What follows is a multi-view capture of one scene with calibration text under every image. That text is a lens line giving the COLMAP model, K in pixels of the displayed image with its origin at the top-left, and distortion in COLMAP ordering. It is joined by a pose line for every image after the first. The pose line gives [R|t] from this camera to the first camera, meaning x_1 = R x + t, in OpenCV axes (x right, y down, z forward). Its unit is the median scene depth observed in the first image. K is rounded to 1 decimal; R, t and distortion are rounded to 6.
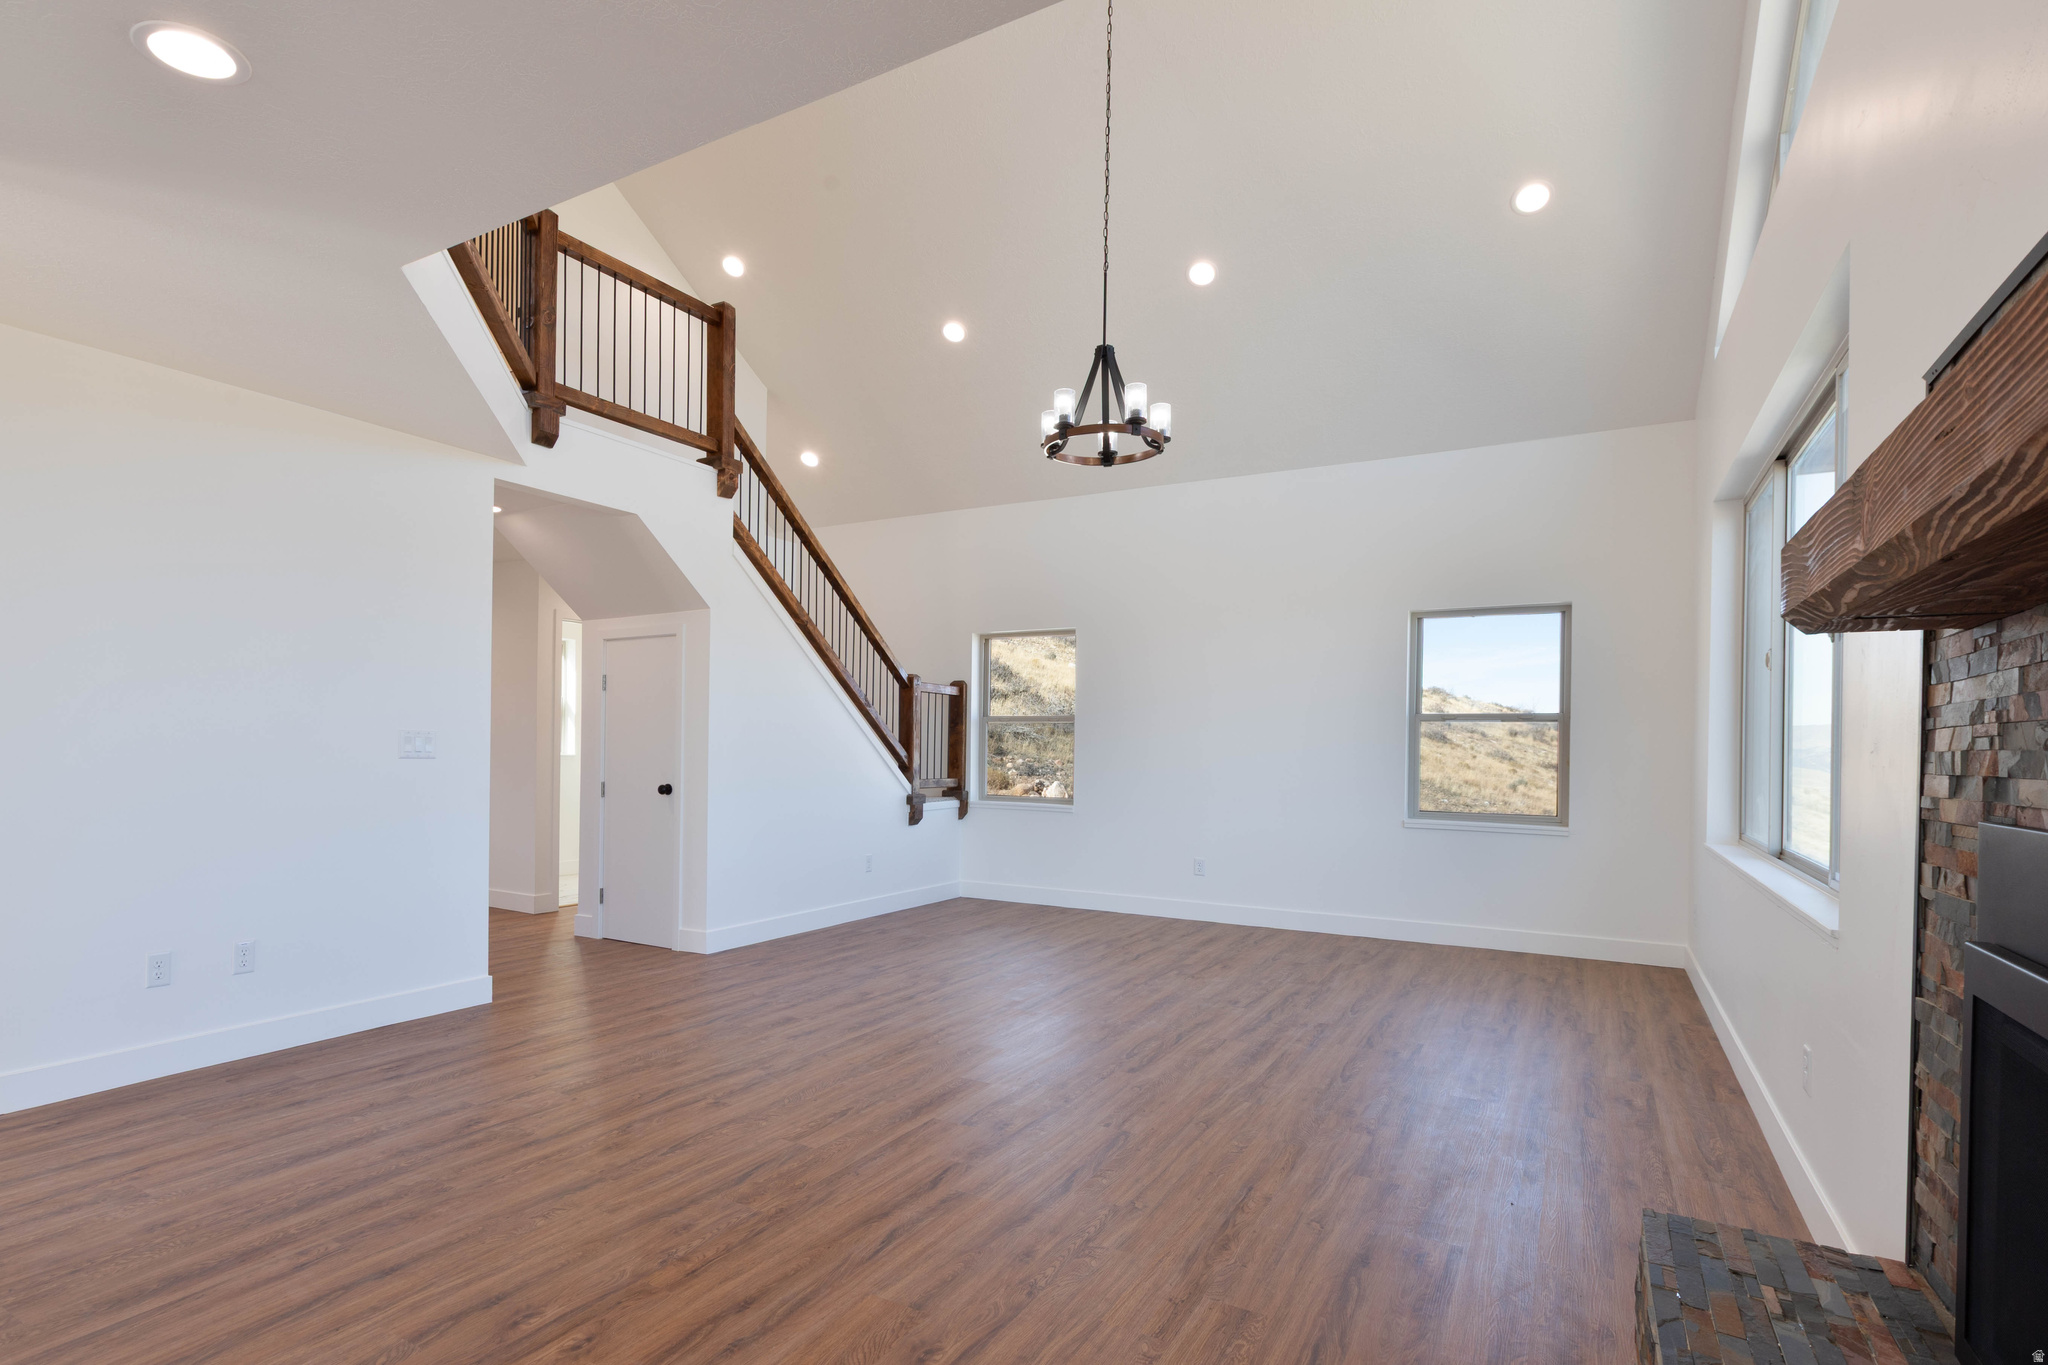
lens RADIAL K [[1047.0, 0, 940.9], [0, 1047.0, 731.1], [0, 0, 1]] dist [0.013317, -0.000158]
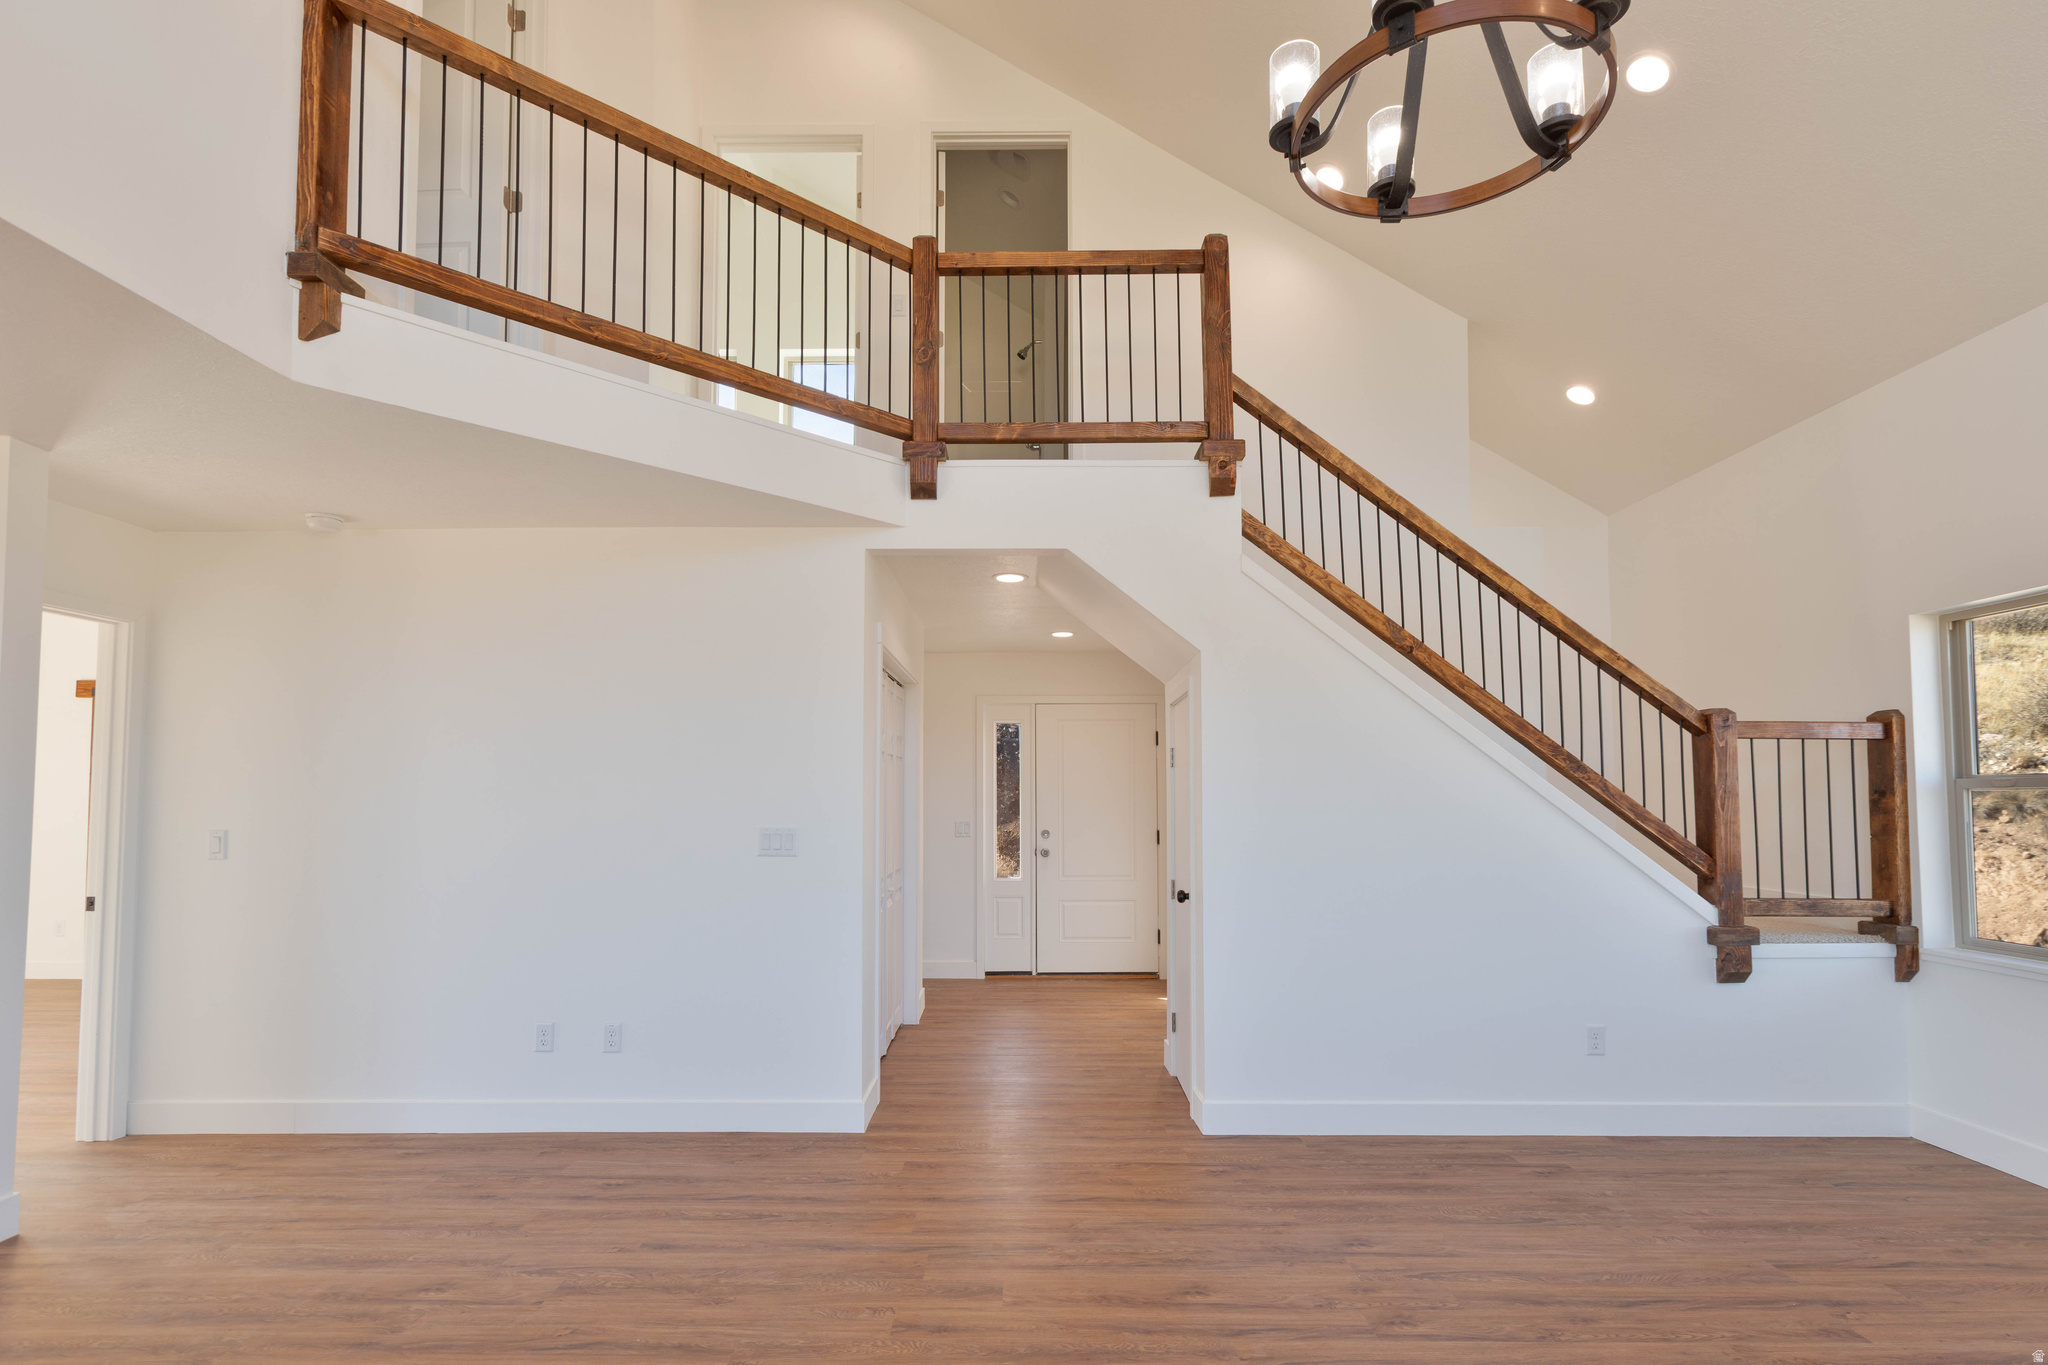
lens RADIAL K [[998.3, 0, 1022.1], [0, 998.3, 747.7], [0, 0, 1]] dist [0.007400, -0.000894]
pose [[0.521716, -0.059423, -0.851047, 0.360530], [0.018122, 0.998118, -0.058582, -0.014052], [0.852927, 0.015140, 0.521811, 0.632372]]
